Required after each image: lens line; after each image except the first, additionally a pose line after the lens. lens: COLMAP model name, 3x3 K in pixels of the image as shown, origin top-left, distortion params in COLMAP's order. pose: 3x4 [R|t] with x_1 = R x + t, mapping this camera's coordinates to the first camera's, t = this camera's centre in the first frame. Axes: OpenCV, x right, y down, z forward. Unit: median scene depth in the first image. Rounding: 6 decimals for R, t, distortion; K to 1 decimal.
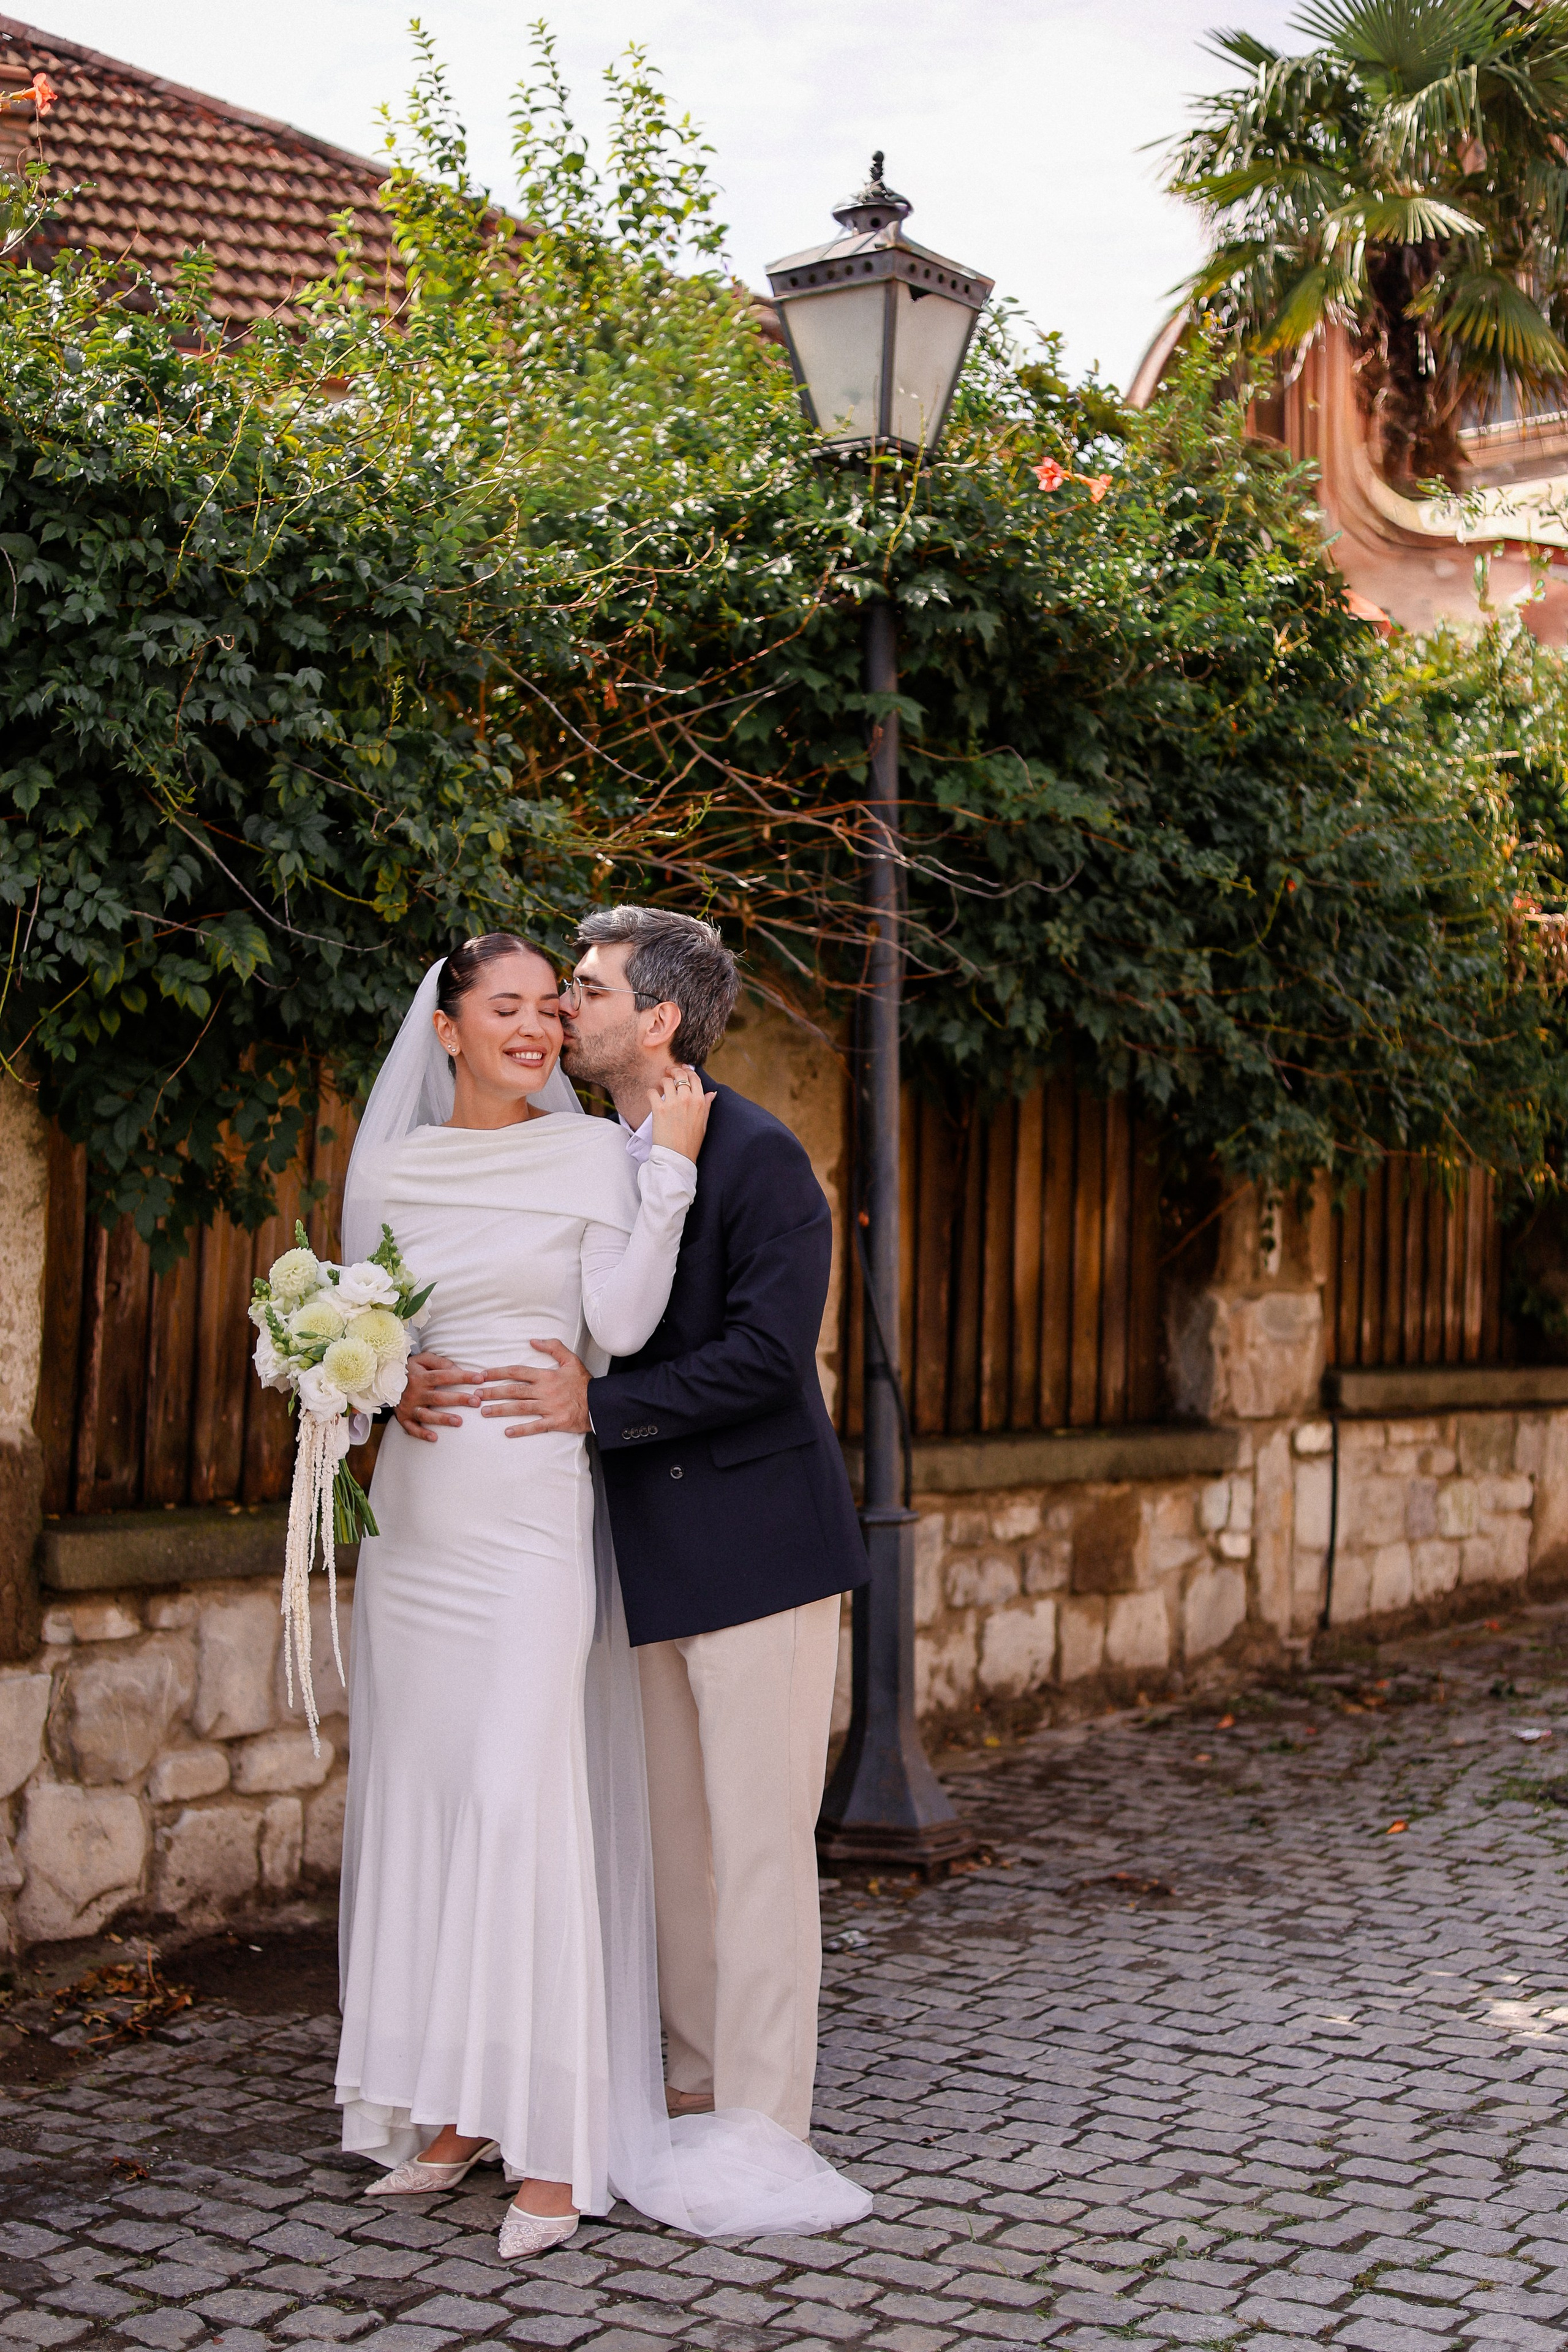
lens RADIAL K [[3472.3, 0, 858.4], [0, 3472.3, 1123.4], [0, 0, 1]] dist [-0.094471, -0.081170]
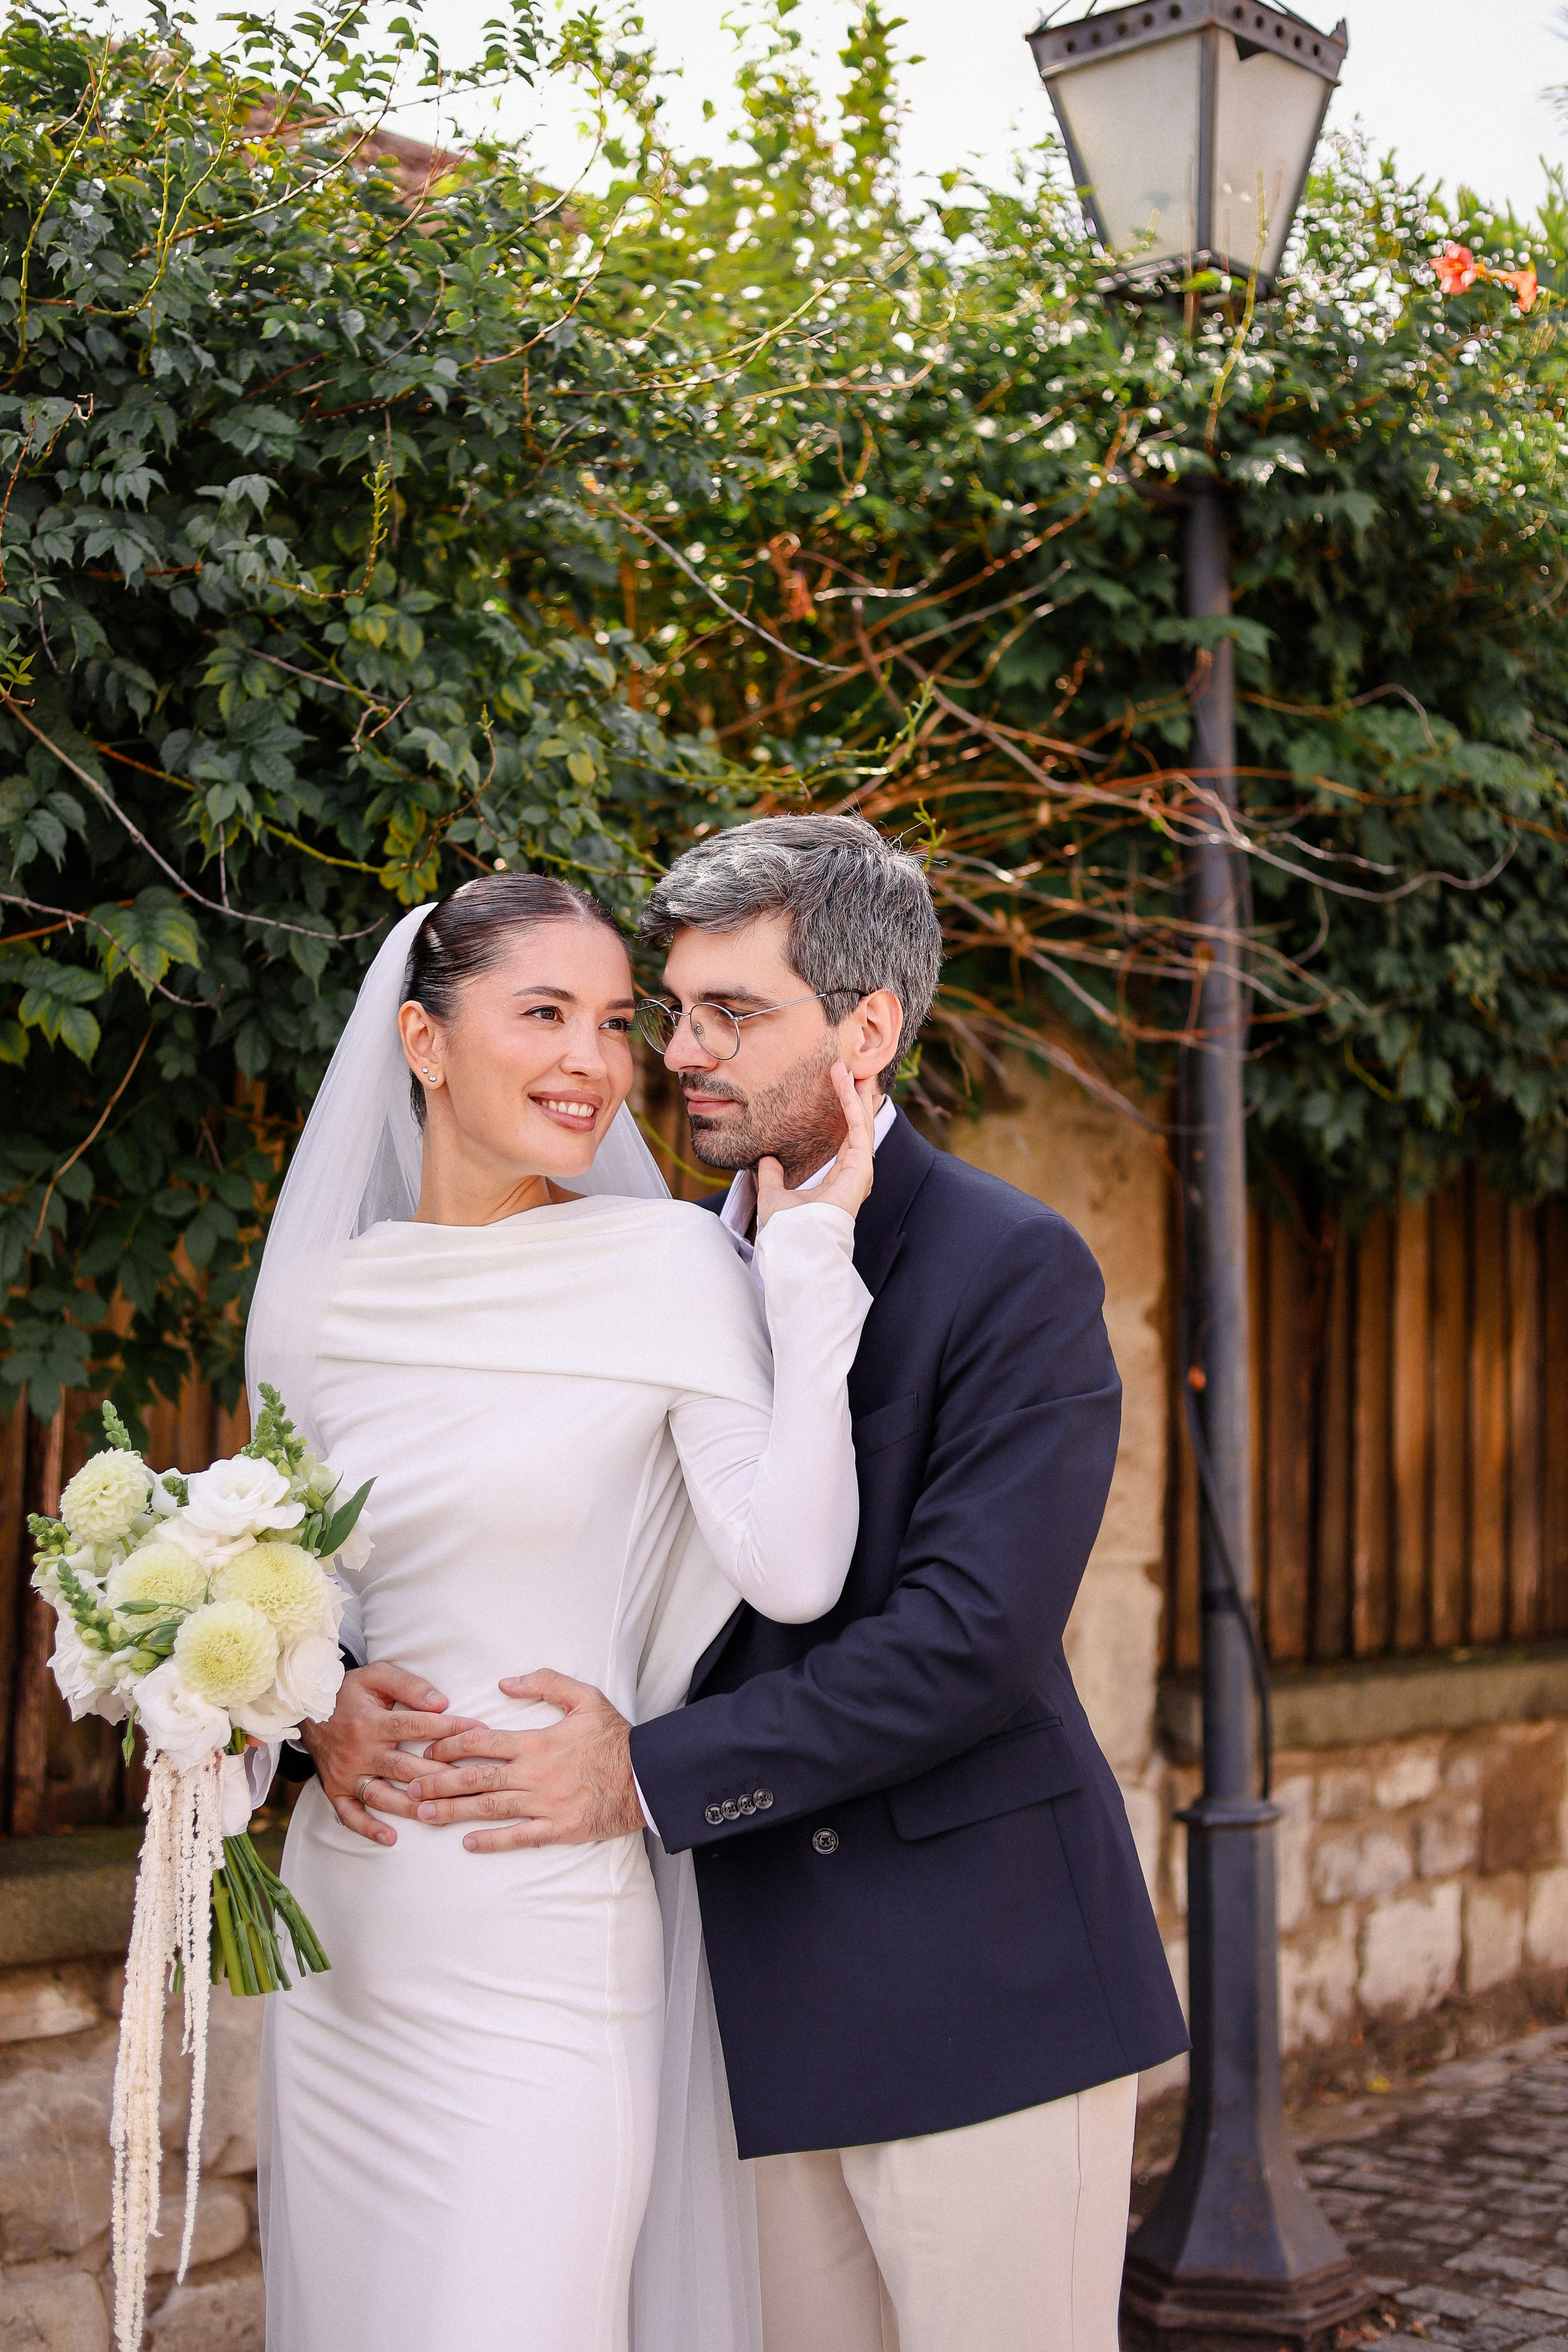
lens RADIAL K [[3472.3, 0, 858.4], [0, 3472.3, 1123.4], [0, 0, 1]] dist [-0.094471, -0.081170]
pose [[0.995564, -0.017107, -0.092514, -0.000584], [0.013152, 0.998980, -0.043197, 0.005939], [0.093158, 0.041789, 0.994774, 0.310588]]
